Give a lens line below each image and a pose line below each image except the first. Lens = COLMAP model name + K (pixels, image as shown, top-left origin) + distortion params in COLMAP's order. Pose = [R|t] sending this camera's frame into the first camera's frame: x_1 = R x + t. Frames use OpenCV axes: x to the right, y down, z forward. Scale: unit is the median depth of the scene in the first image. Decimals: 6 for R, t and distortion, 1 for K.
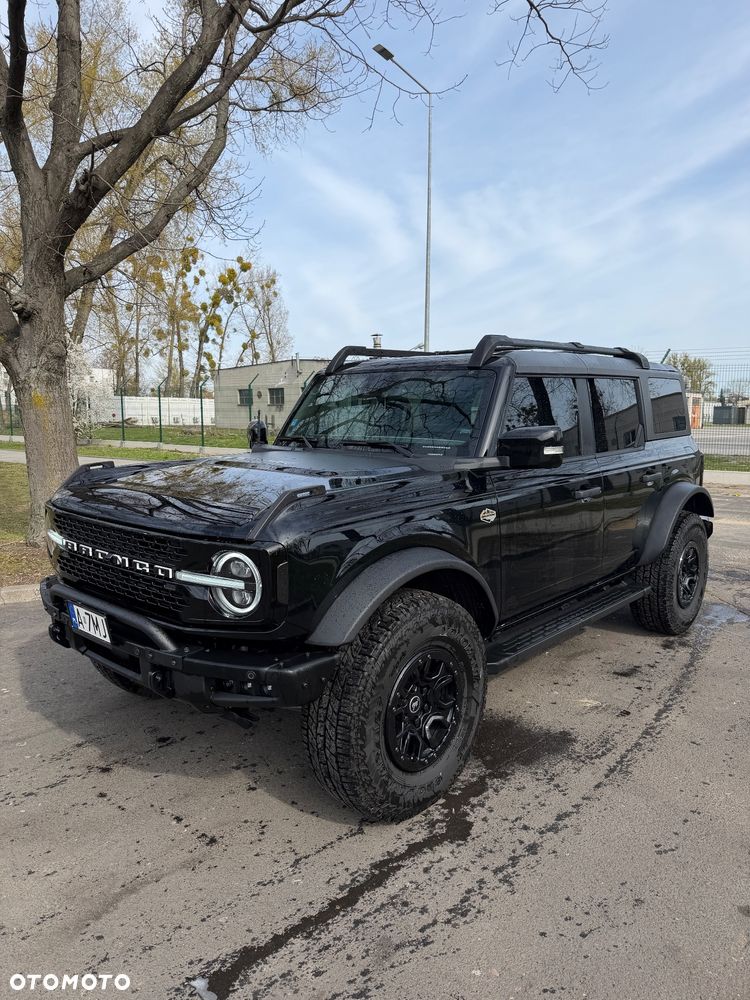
lens RADIAL K [[695.4, 0, 375.8], [0, 695.4, 495.6], [0, 0, 1]] dist [0.046791, -0.056060]
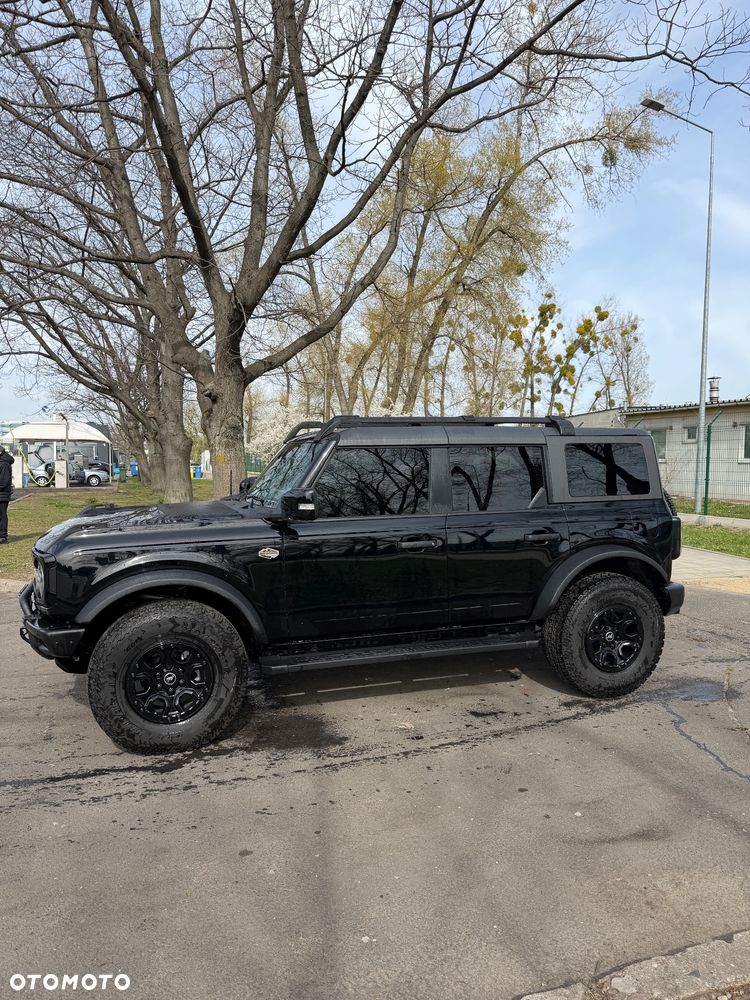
lens RADIAL K [[682.5, 0, 365.5], [0, 682.5, 501.9], [0, 0, 1]] dist [0.086784, -0.129572]
pose [[0.869145, 0.033867, -0.493397, 1.025163], [-0.062897, 0.997121, -0.042354, -0.027974], [0.490542, 0.067845, 0.868772, -0.061859]]
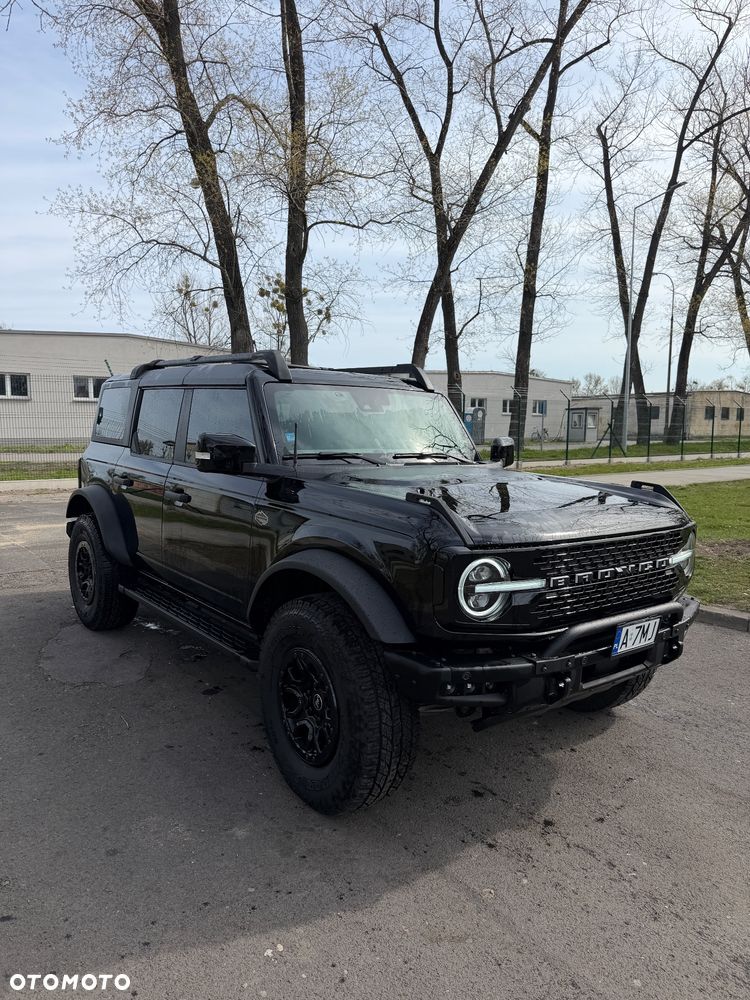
lens RADIAL K [[691.3, 0, 374.1], [0, 691.3, 502.7], [0, 0, 1]] dist [0.003838, -0.008114]
pose [[0.180807, -0.103743, 0.978032, -1.315124], [0.102482, 0.990995, 0.086172, -0.124448], [-0.978165, 0.084650, 0.189811, 1.063069]]
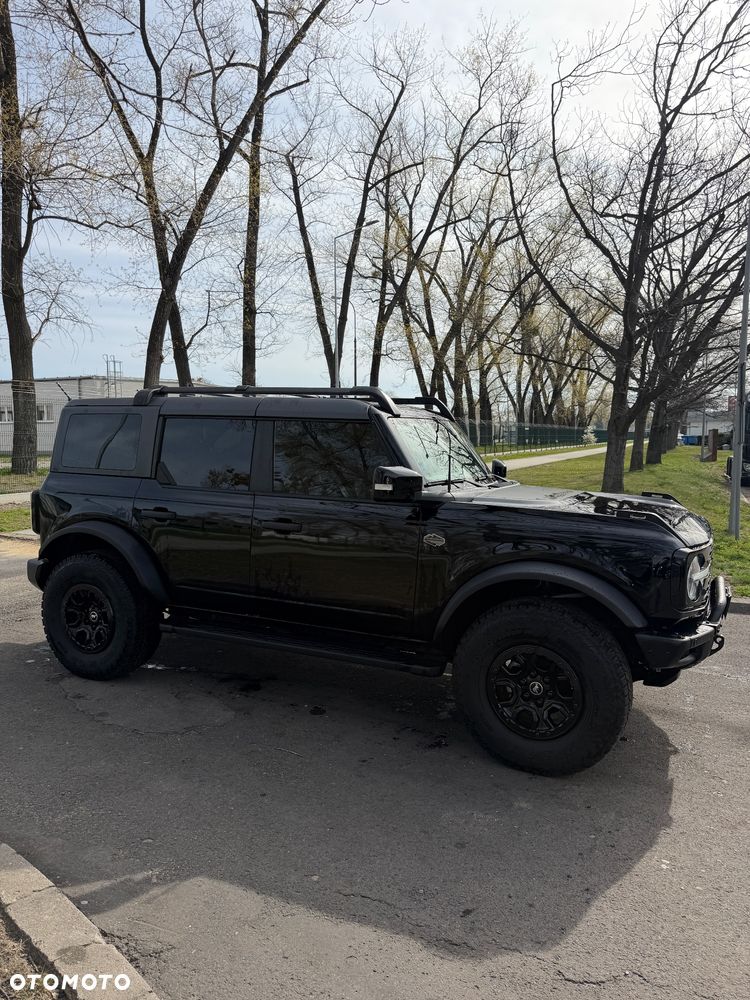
lens RADIAL K [[695.4, 0, 375.6], [0, 695.4, 491.6], [0, 0, 1]] dist [0.047793, -0.057094]
pose [[-0.273272, -0.071146, 0.959302, -1.445154], [0.107151, 0.988803, 0.103857, -0.250965], [-0.955950, 0.131172, -0.262589, 1.861657]]
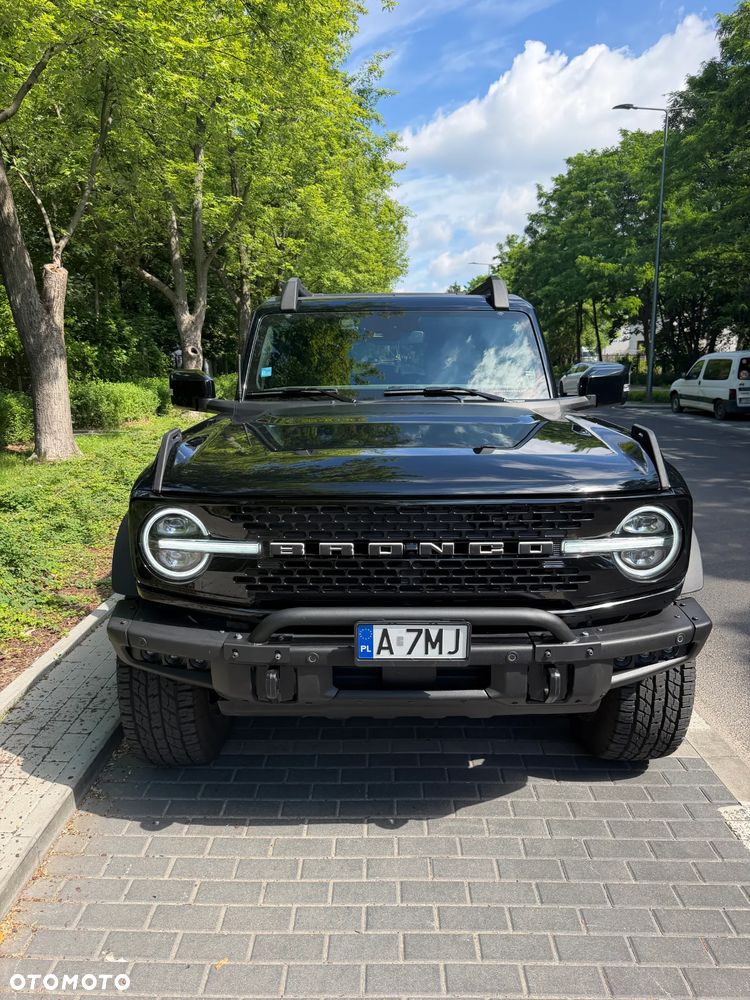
lens RADIAL K [[695.4, 0, 375.6], [0, 695.4, 491.6], [0, 0, 1]] dist [0.047793, -0.057094]
pose [[0.749633, -0.119891, 0.650904, -0.801037], [0.091992, 0.992785, 0.076917, -0.025848], [-0.655429, 0.002218, 0.755253, 0.448101]]
